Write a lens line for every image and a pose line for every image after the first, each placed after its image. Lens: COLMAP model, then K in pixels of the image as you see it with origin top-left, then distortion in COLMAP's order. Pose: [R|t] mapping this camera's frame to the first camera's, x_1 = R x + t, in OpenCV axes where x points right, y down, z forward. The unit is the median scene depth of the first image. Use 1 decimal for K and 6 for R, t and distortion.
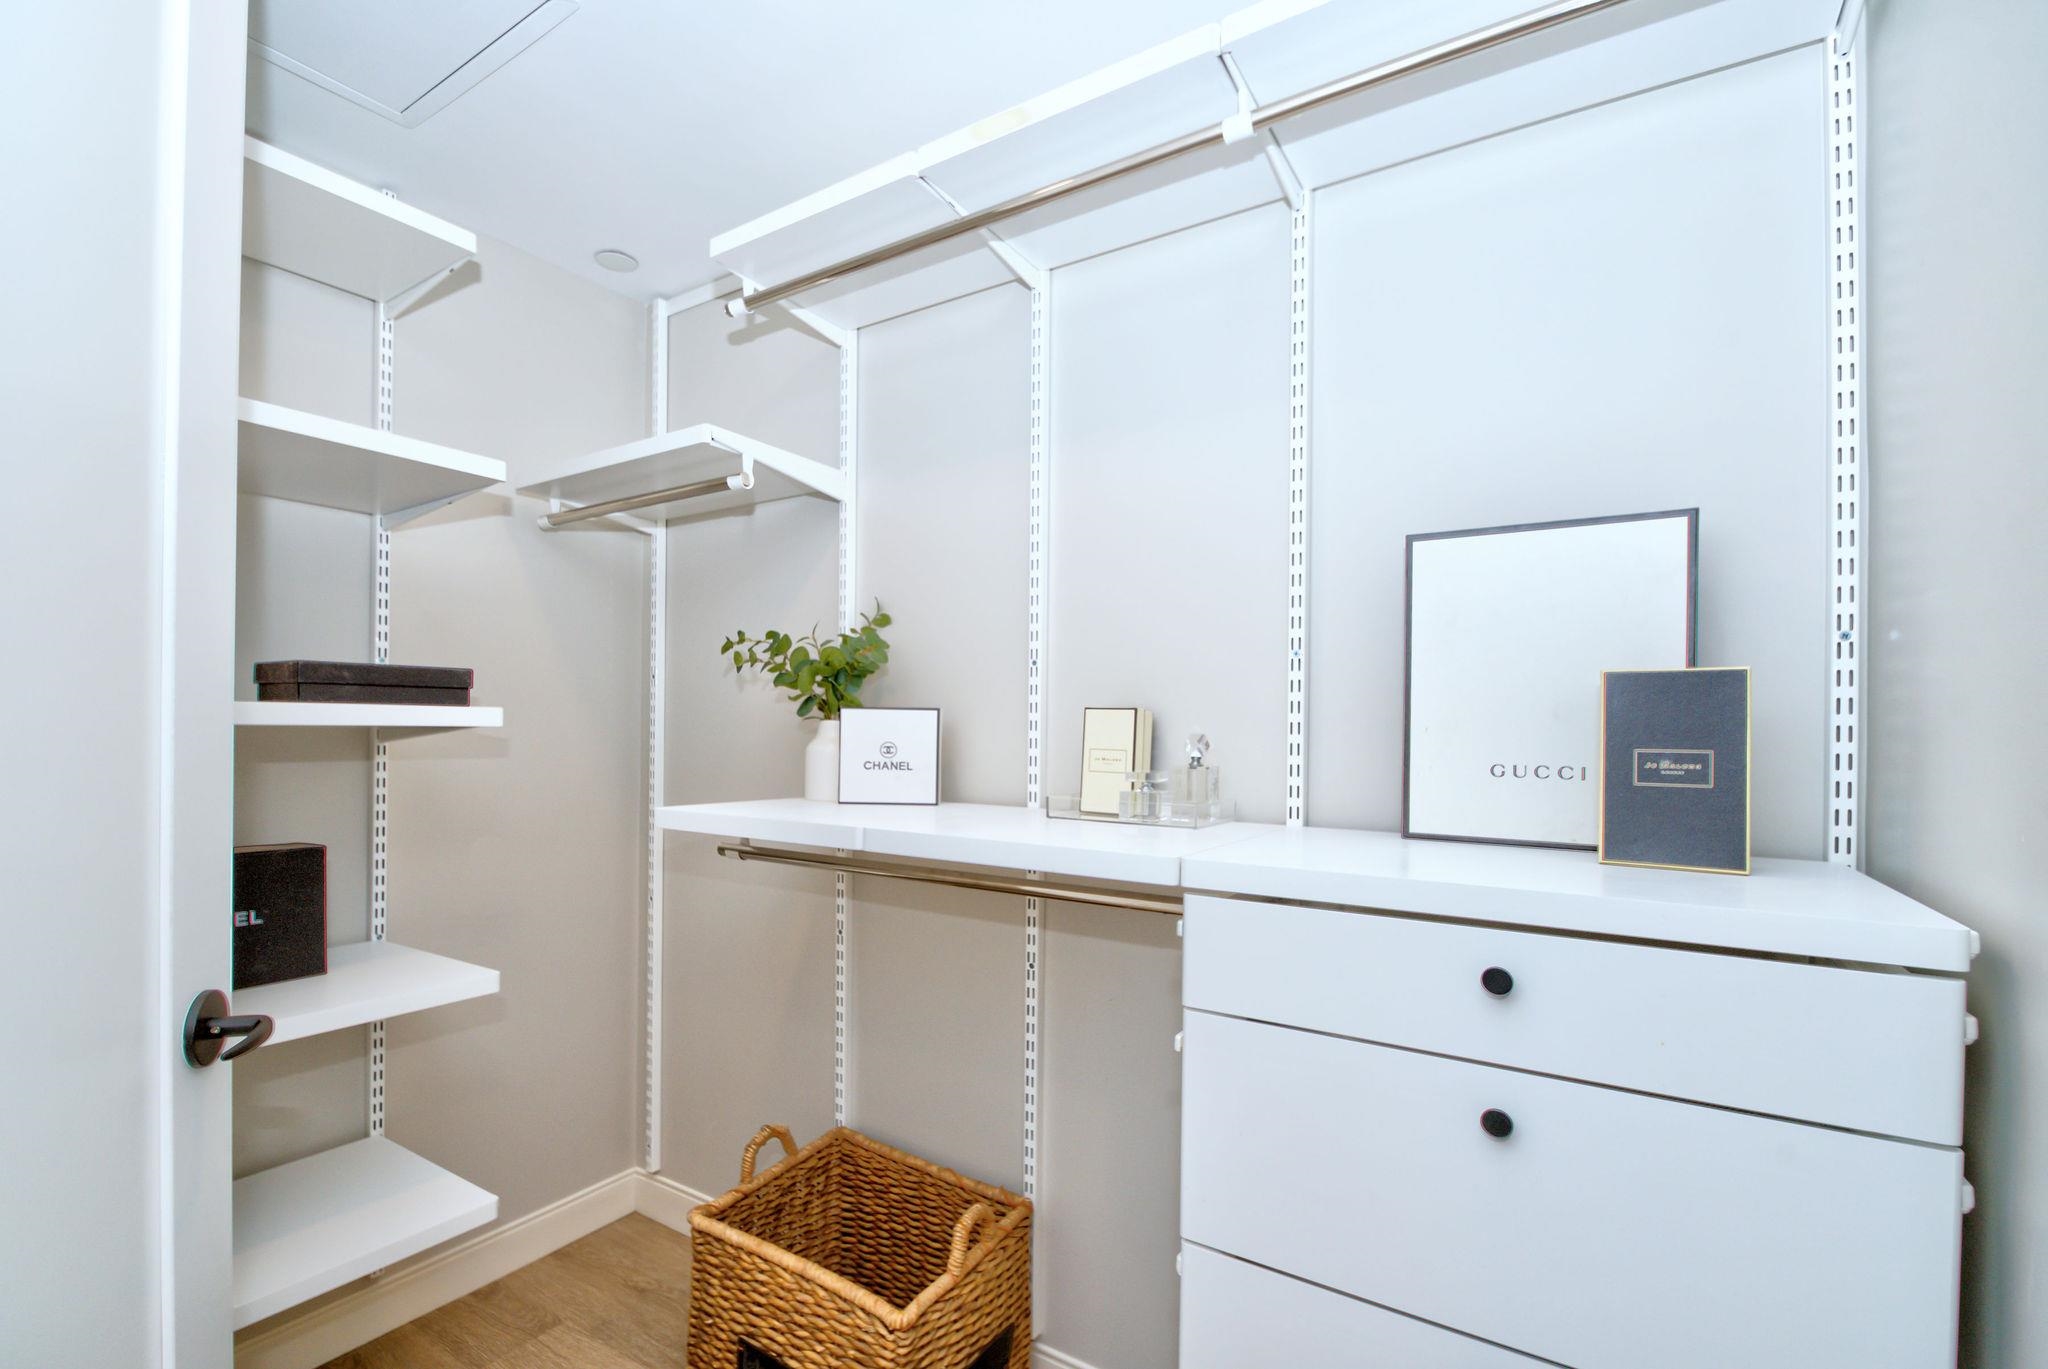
lens RADIAL K [[892.4, 0, 1001.9], [0, 892.4, 727.8], [0, 0, 1]] dist [-0.003663, -0.000570]
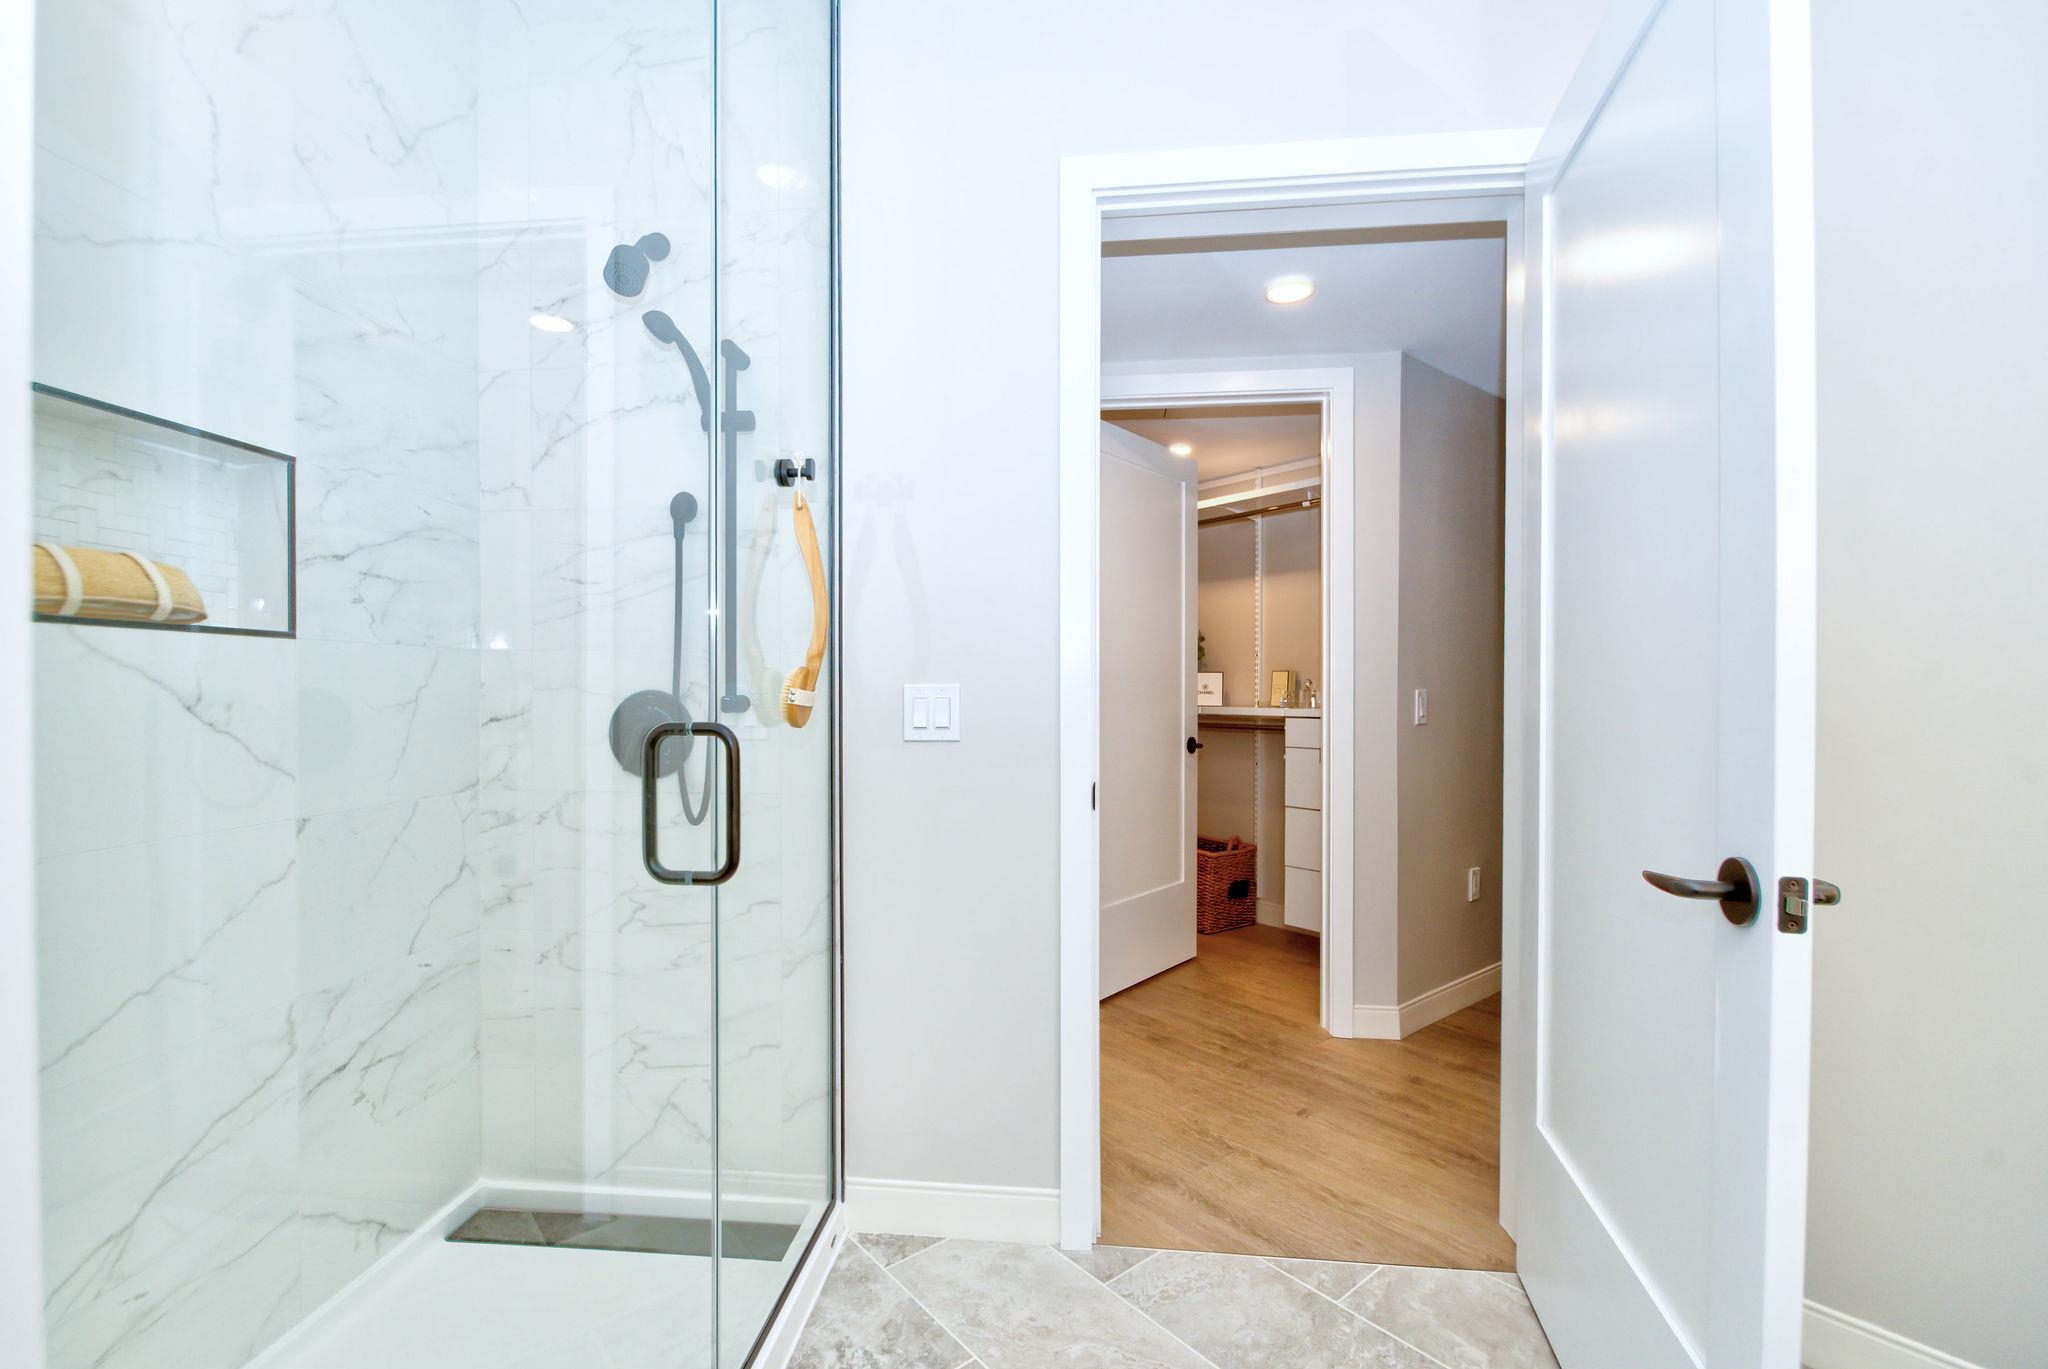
lens RADIAL K [[907.3, 0, 998.8], [0, 907.3, 703.8], [0, 0, 1]] dist [-0.001095, -0.004796]
pose [[0.947997, 0.003369, -0.318261, 0.198986], [0.000115, 0.999940, 0.010928, 0.053969], [0.318279, -0.010396, 0.947940, -2.300102]]
